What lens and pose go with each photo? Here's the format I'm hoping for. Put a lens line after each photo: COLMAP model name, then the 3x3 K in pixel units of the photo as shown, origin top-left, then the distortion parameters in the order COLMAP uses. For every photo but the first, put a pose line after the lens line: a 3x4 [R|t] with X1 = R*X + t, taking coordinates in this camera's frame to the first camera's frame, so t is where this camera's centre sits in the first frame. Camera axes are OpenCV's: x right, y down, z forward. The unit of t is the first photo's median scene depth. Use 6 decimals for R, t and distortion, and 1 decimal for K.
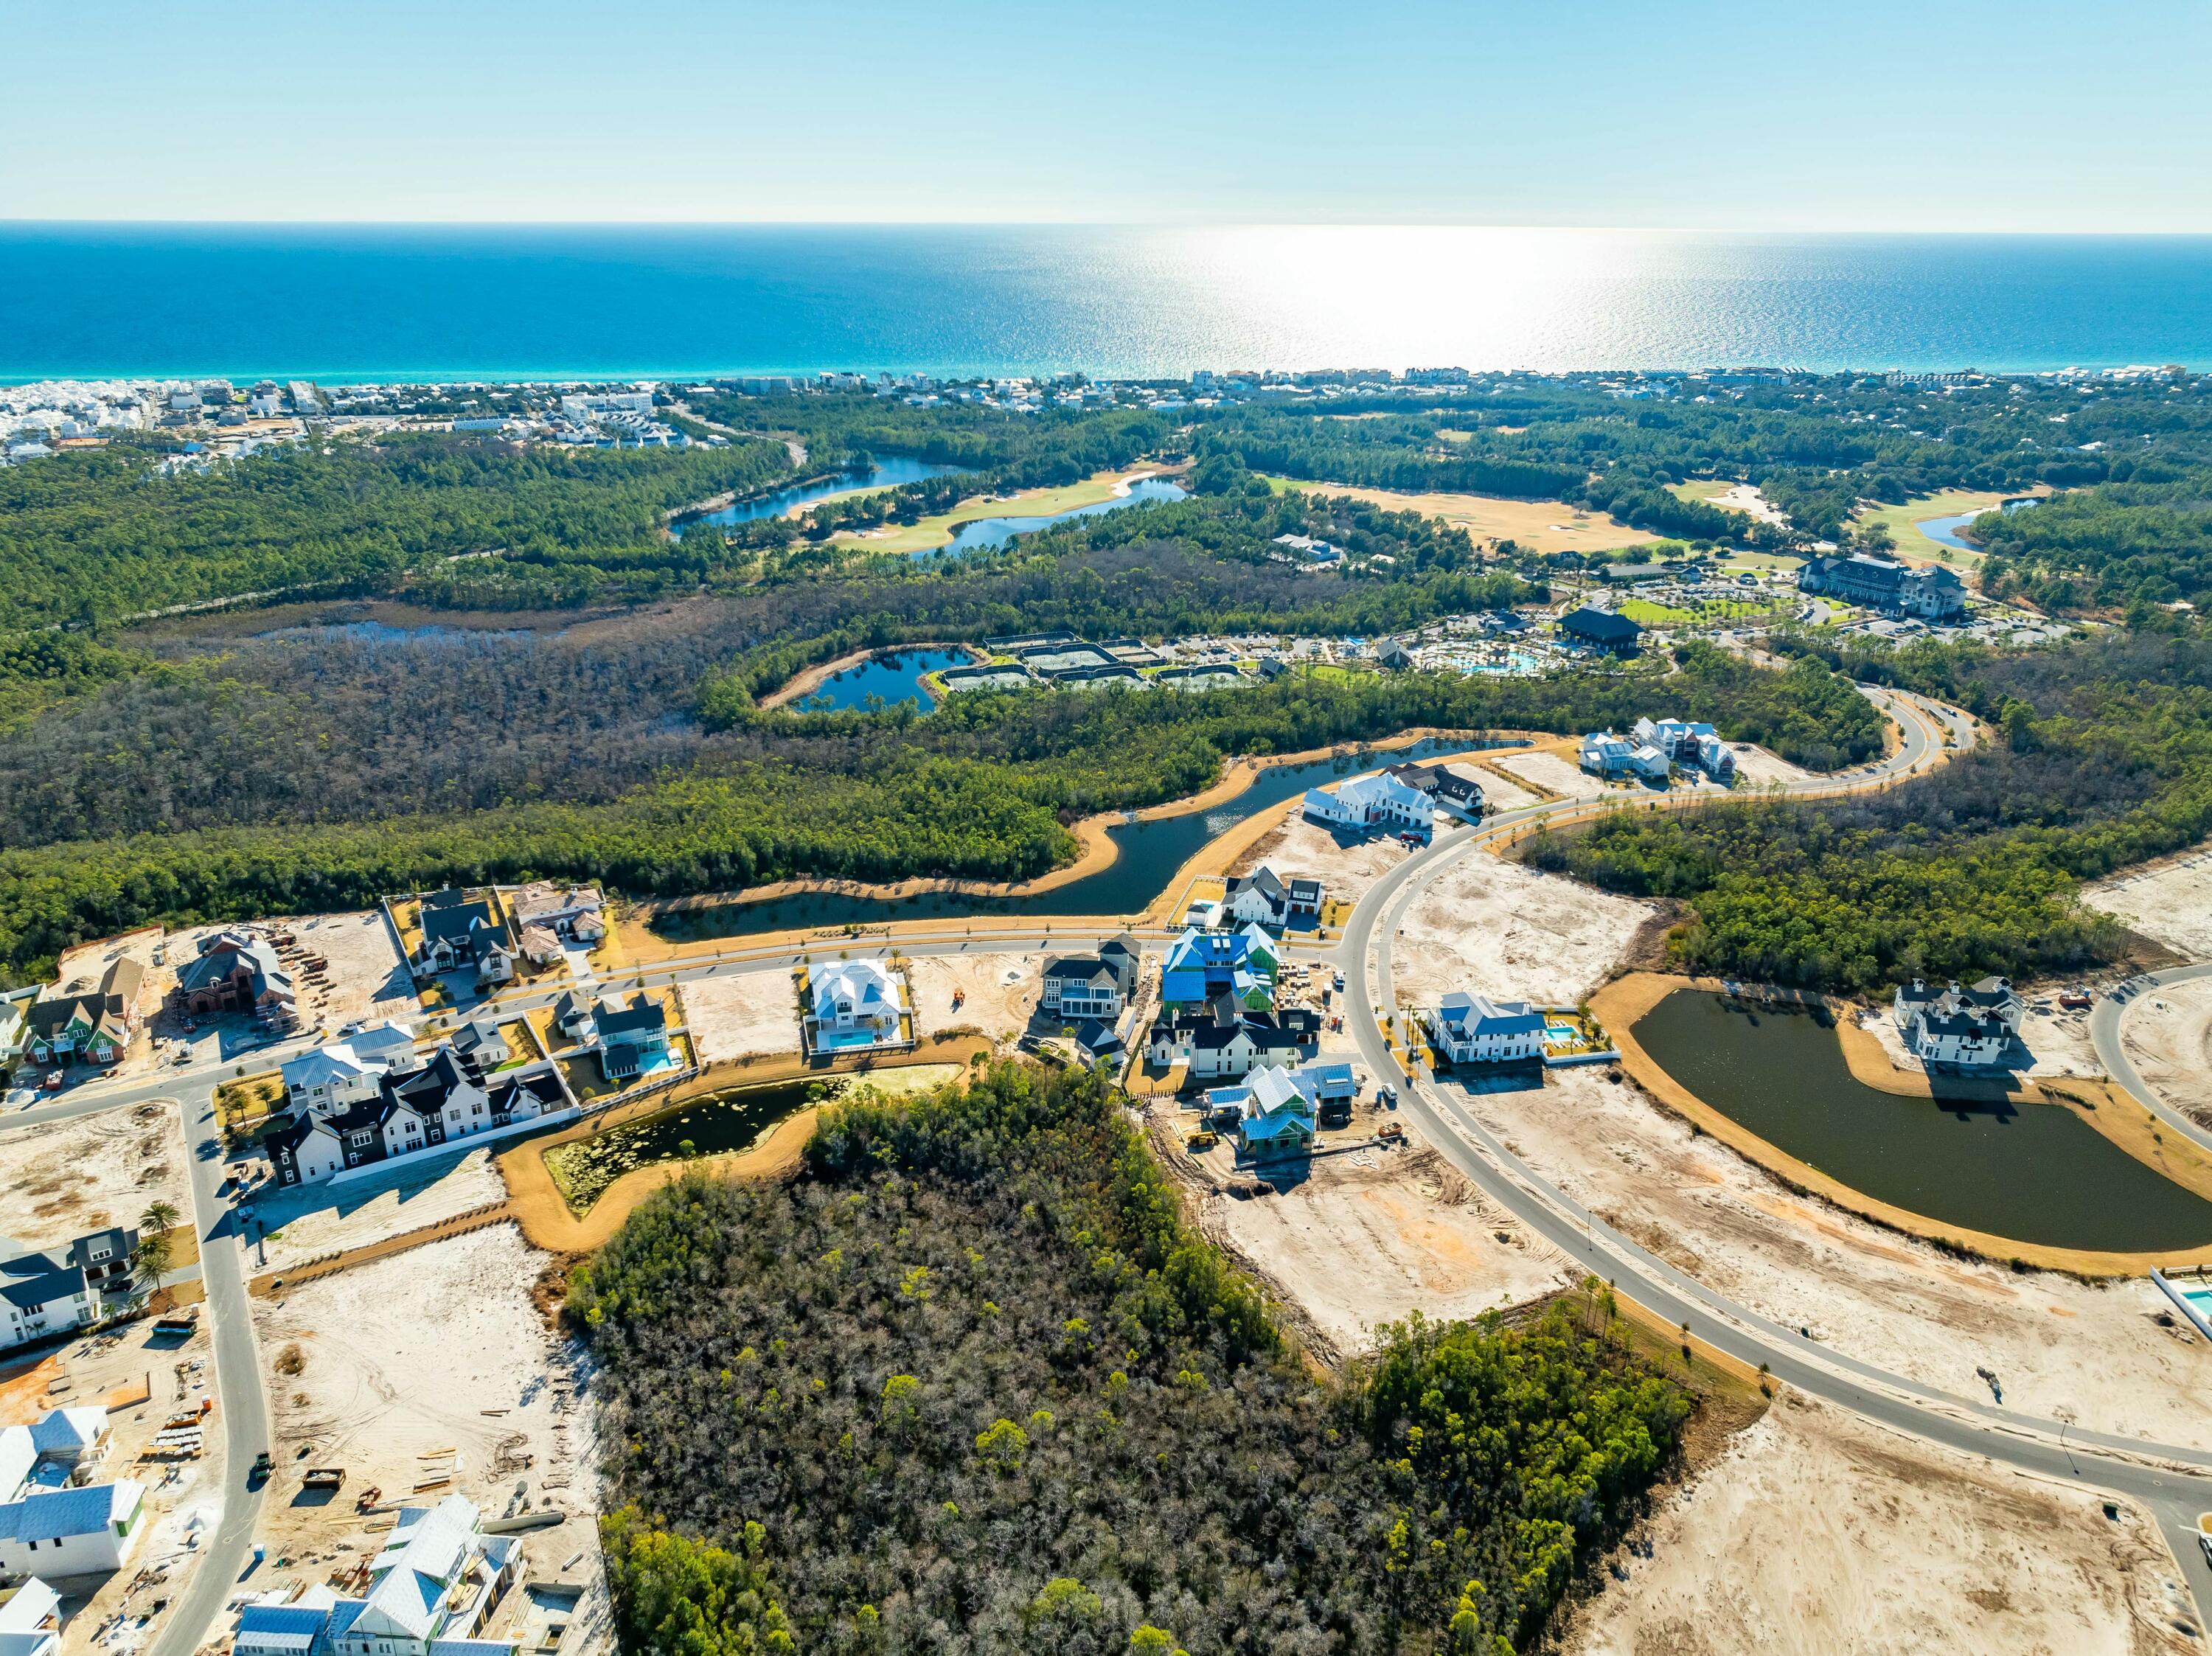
lens RADIAL K [[1559.1, 0, 1104.9], [0, 1559.1, 828.0], [0, 0, 1]] dist [0.000605, -0.001001]
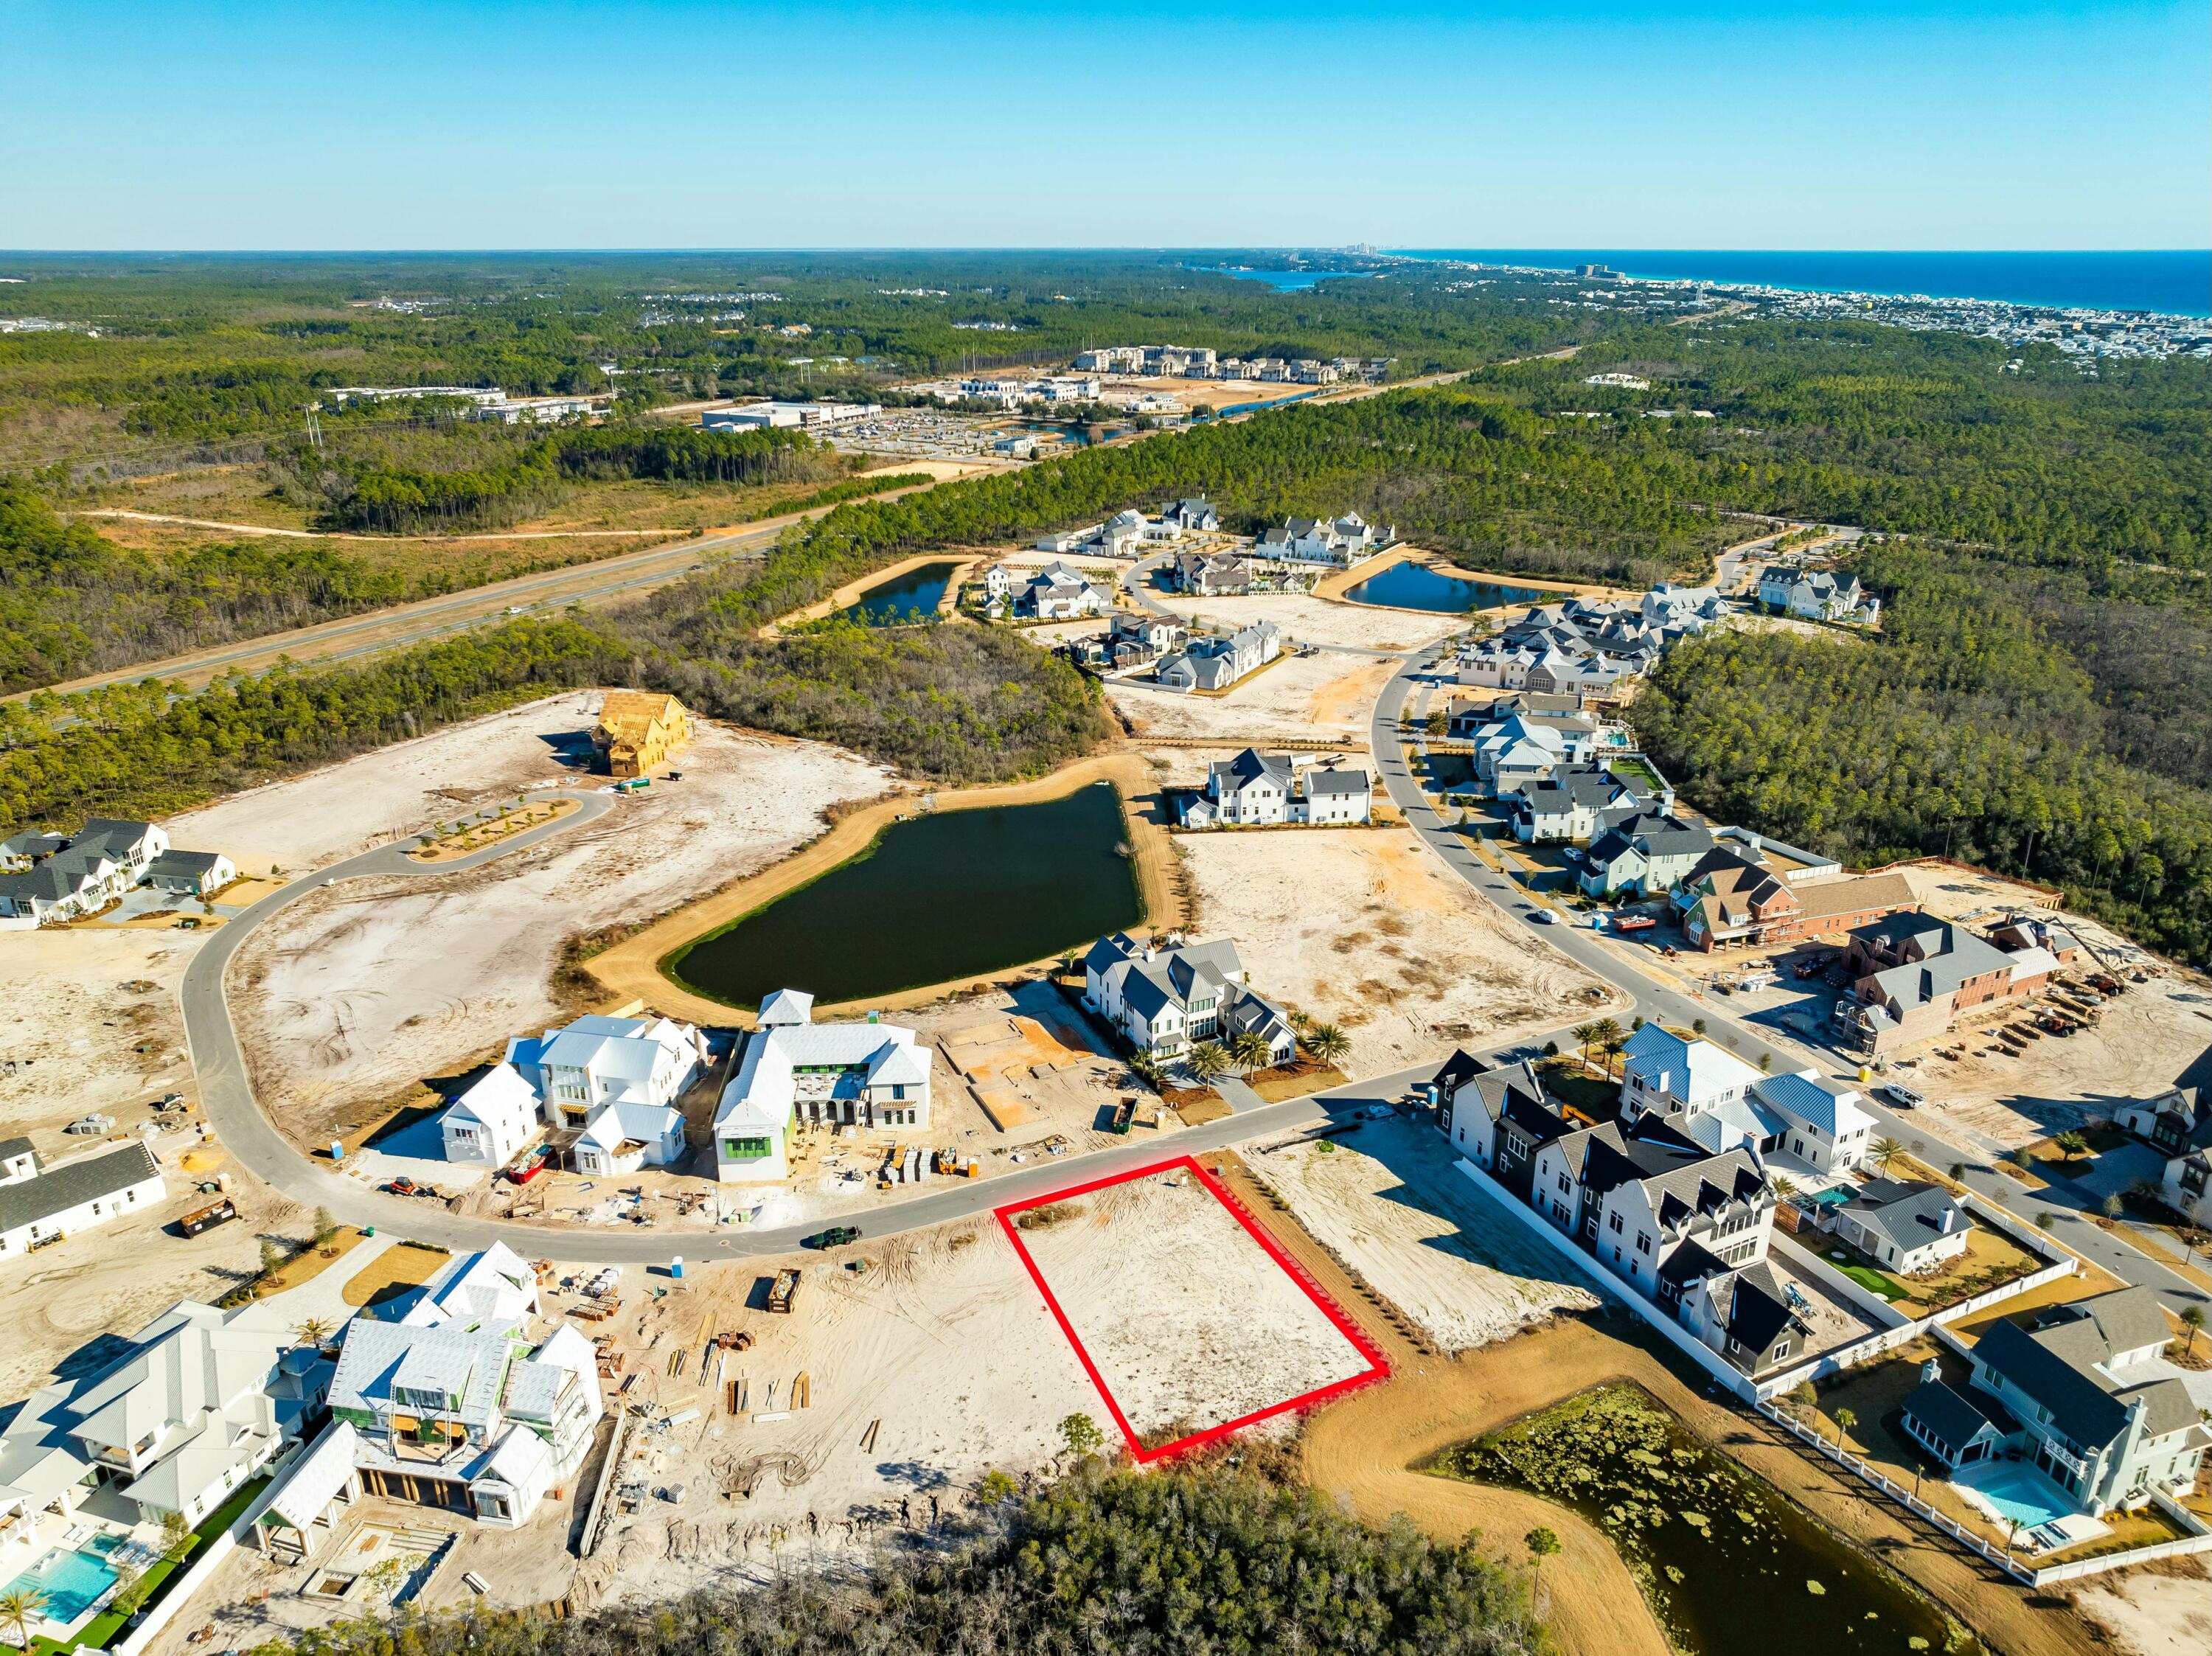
lens RADIAL K [[1538.3, 0, 1106.9], [0, 1538.3, 834.2], [0, 0, 1]] dist [-0.000234, -0.003581]
pose [[-0.107243, 0.354764, -0.928785, 0.058623], [-0.366622, 0.854230, 0.368619, -0.063680], [0.924168, 0.380045, 0.038454, 0.682601]]
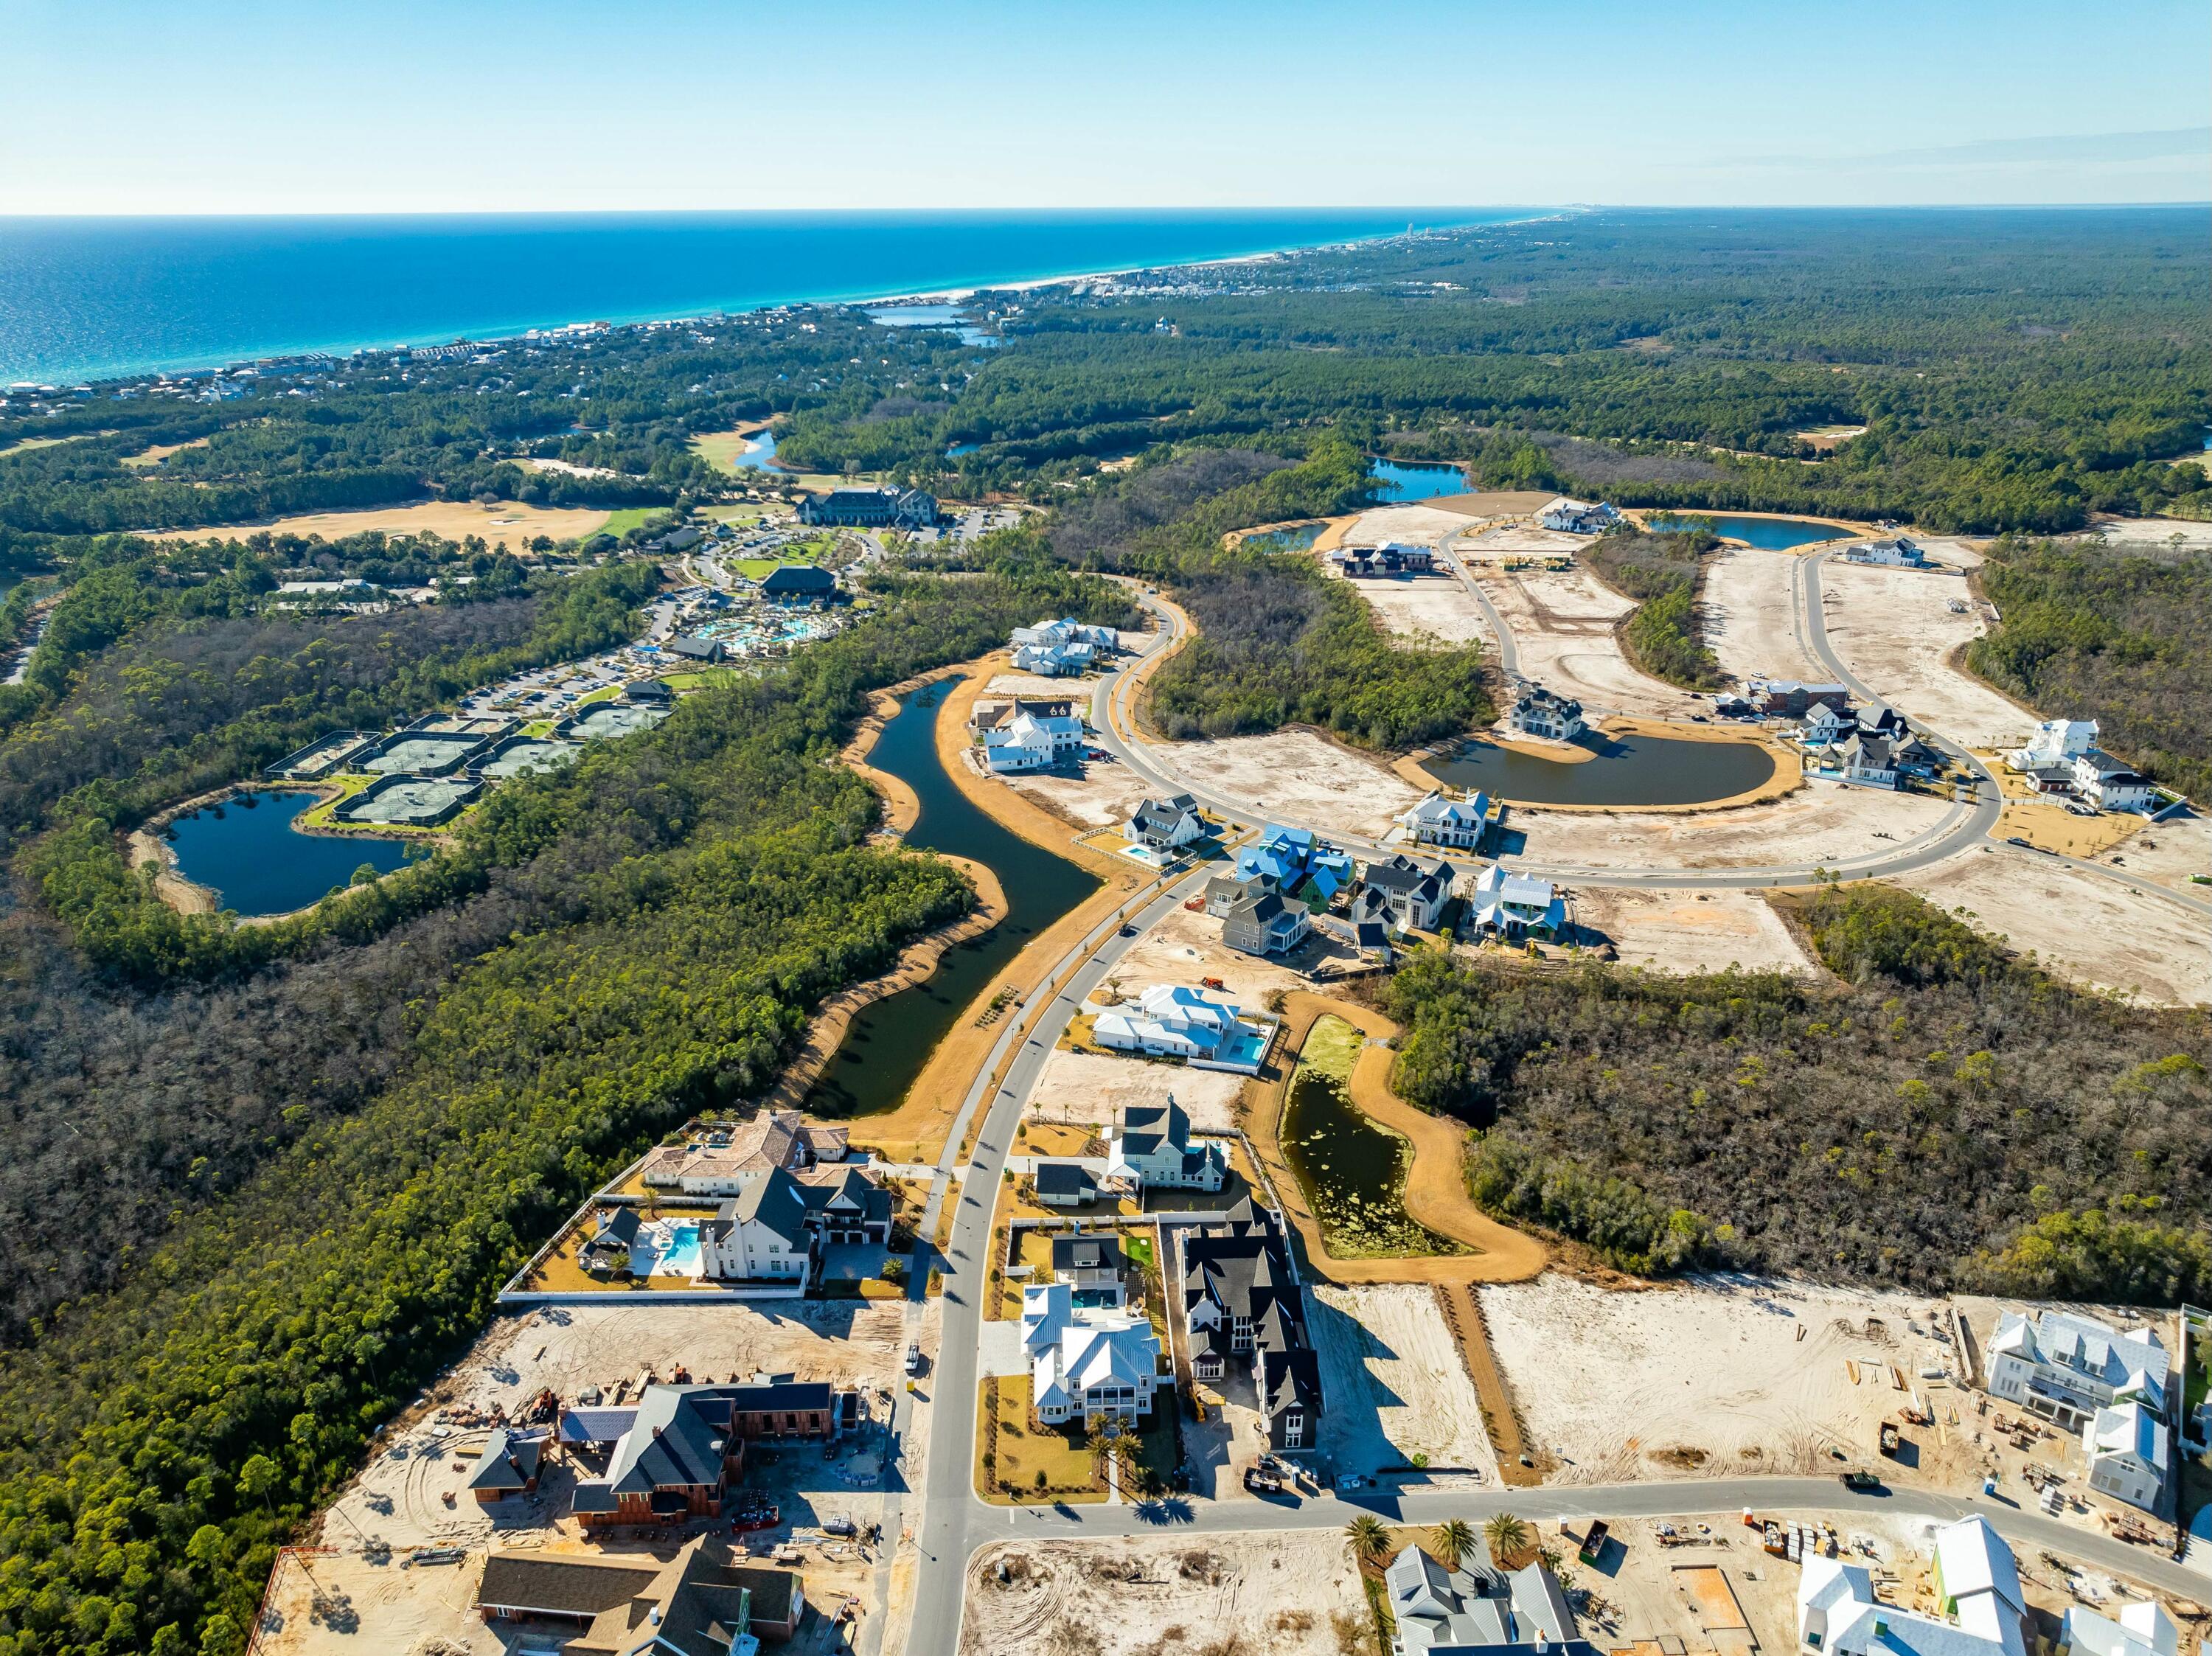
lens RADIAL K [[1545.4, 0, 1106.0], [0, 1545.4, 827.2], [0, 0, 1]] dist [0.005045, -0.010290]
pose [[0.497061, -0.335204, 0.800355, -0.944625], [0.325073, 0.927134, 0.186414, -0.202354], [-0.804523, 0.167514, 0.569808, 0.509402]]
